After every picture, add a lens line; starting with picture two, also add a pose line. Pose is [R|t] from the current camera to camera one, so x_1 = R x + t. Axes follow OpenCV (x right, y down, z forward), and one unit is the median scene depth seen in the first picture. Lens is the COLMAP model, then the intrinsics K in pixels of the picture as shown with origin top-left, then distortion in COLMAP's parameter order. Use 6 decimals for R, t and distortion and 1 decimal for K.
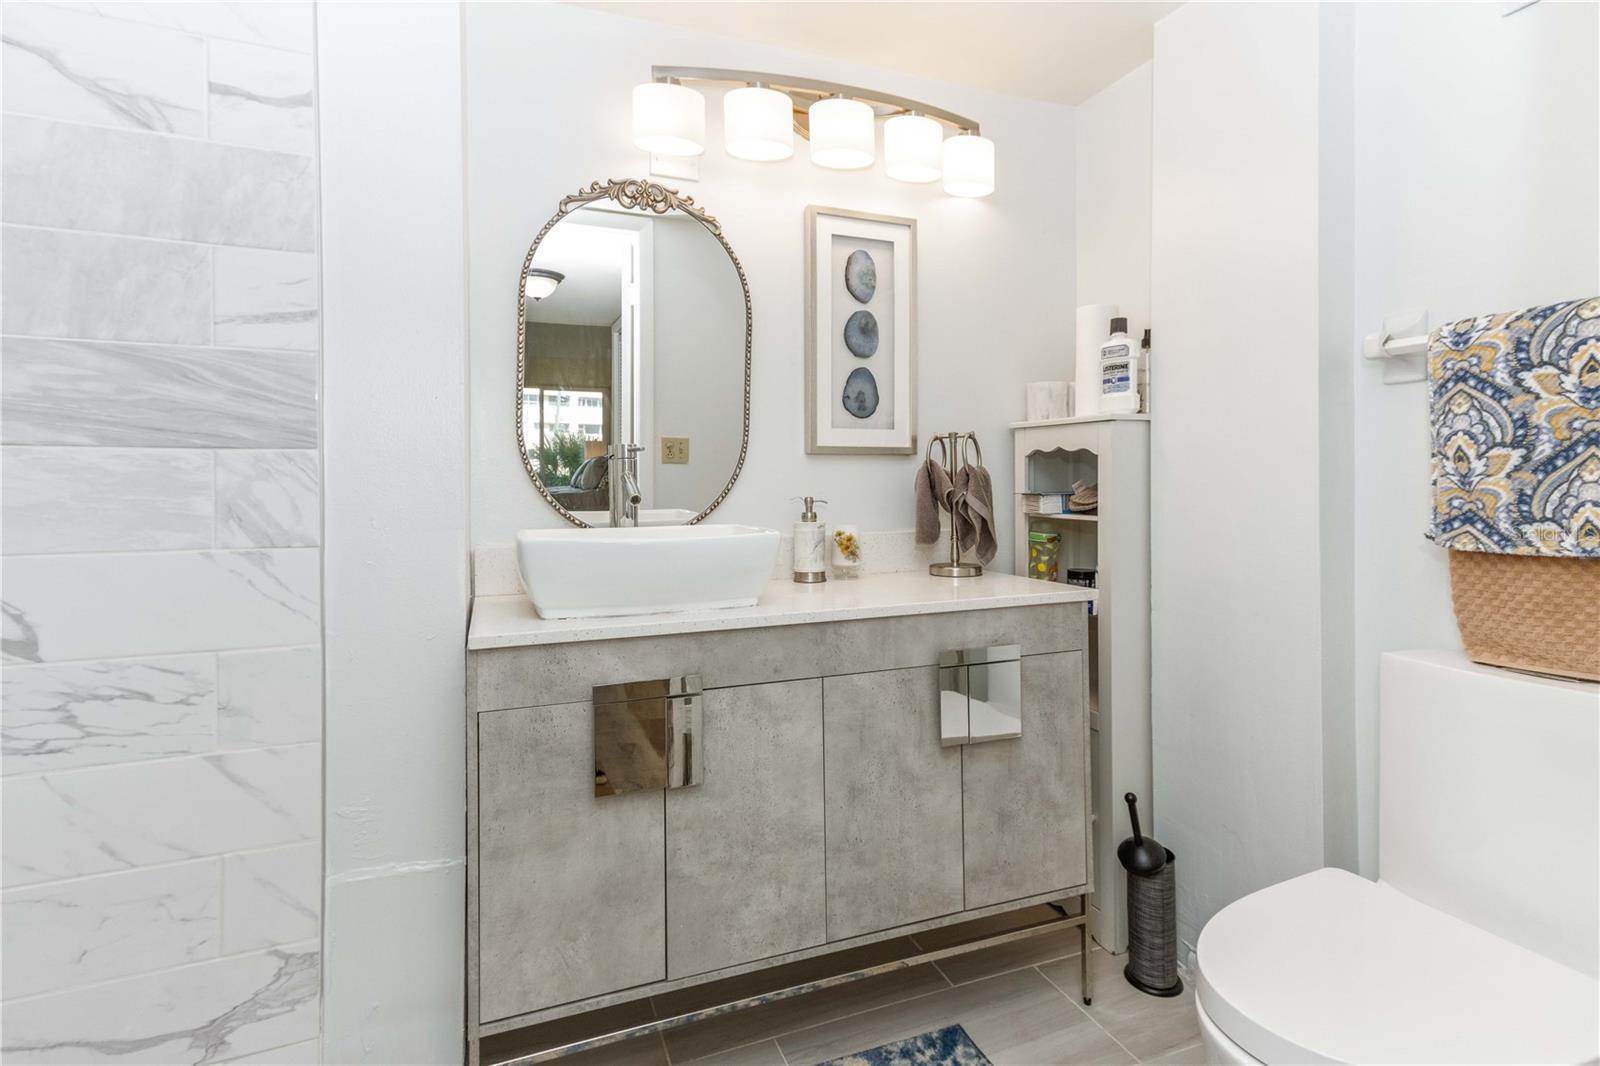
lens RADIAL K [[752.2, 0, 797.4], [0, 752.2, 479.0], [0, 0, 1]] dist [0.022540, -0.001574]
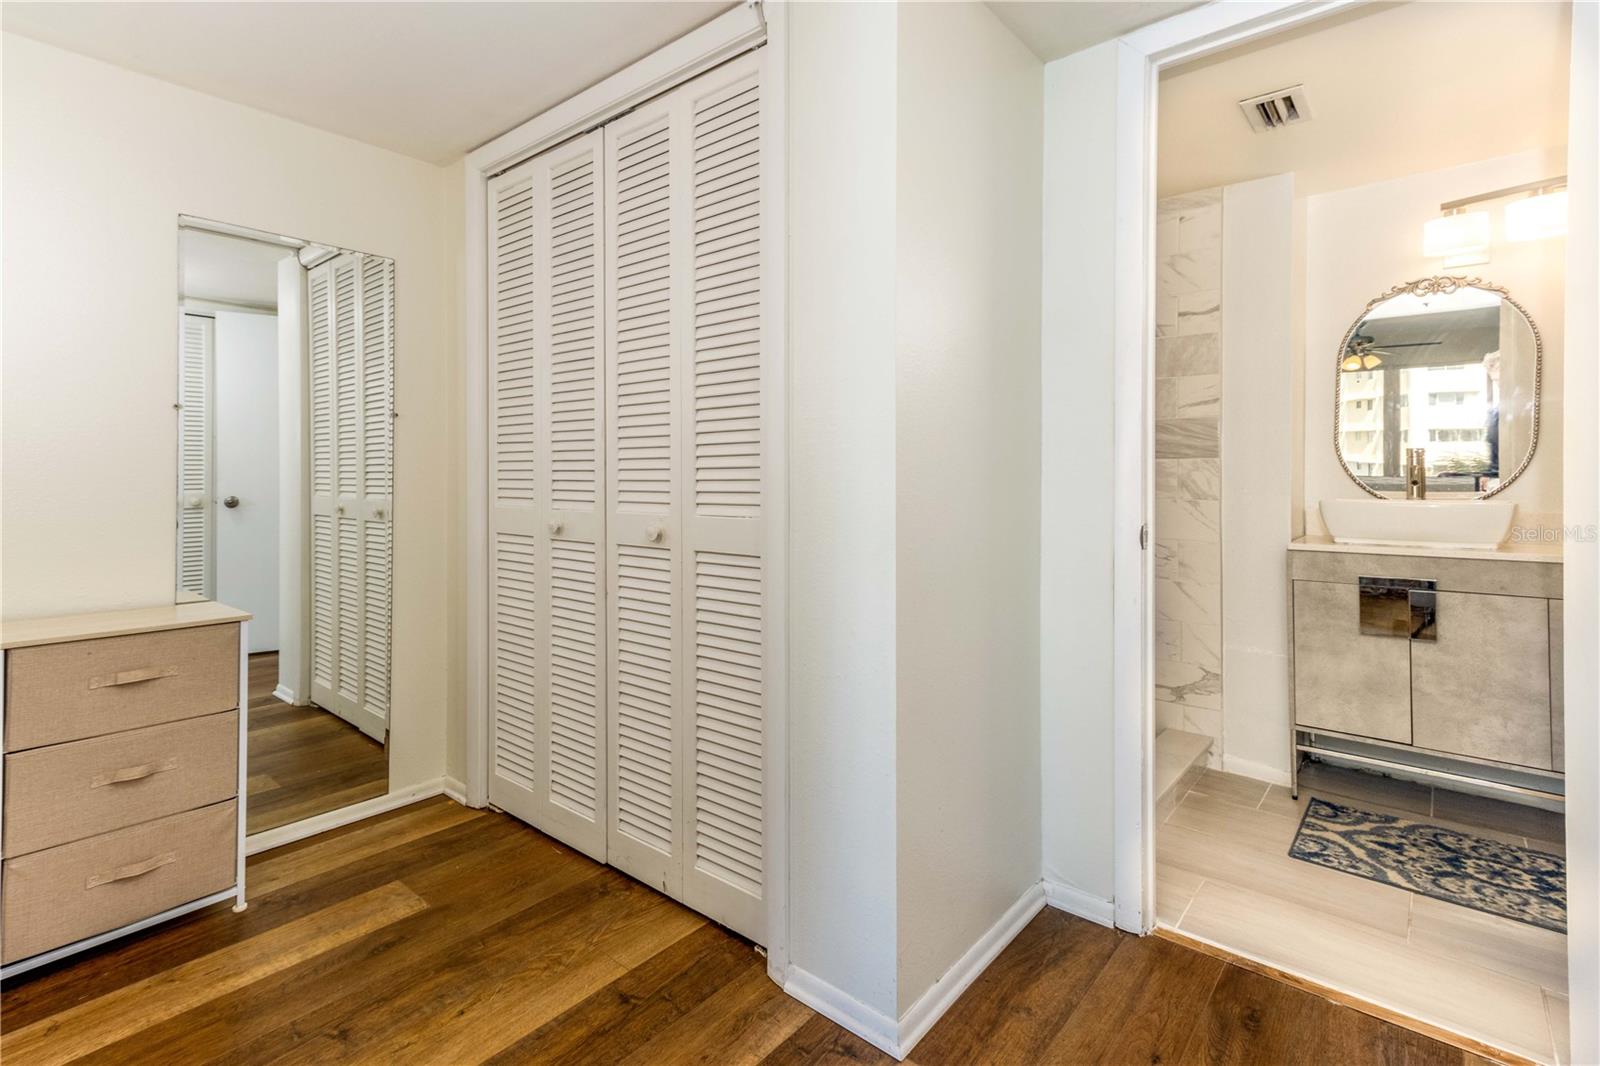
lens RADIAL K [[752.2, 0, 759.7], [0, 752.2, 479.6], [0, 0, 1]] dist [0.022540, -0.001574]
pose [[0.452967, 0.000372, -0.891527, 0.795029], [-0.012124, 0.999910, -0.005743, 0.057438], [0.891445, 0.013410, 0.452931, -1.293510]]
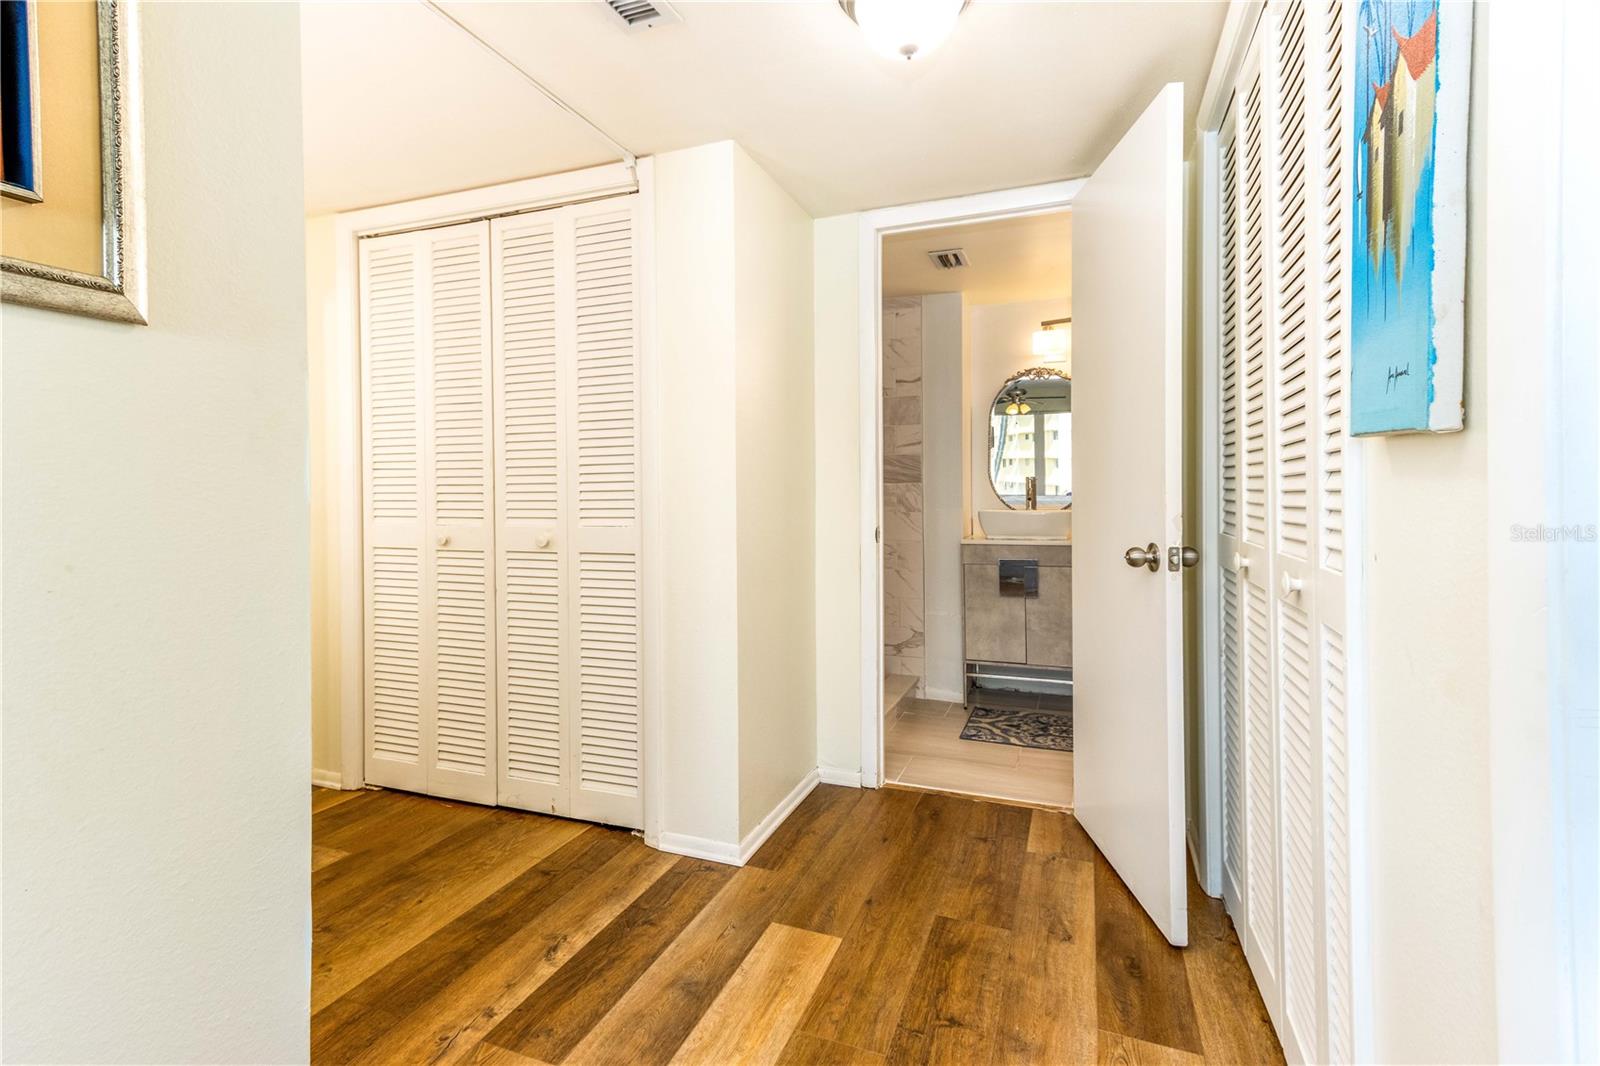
lens RADIAL K [[752.2, 0, 775.2], [0, 752.2, 490.7], [0, 0, 1]] dist [0.022540, -0.001574]
pose [[0.725631, -0.011792, -0.687983, 1.180285], [-0.003143, 0.999786, -0.020451, 0.065675], [0.688077, 0.017002, 0.725439, -1.847090]]
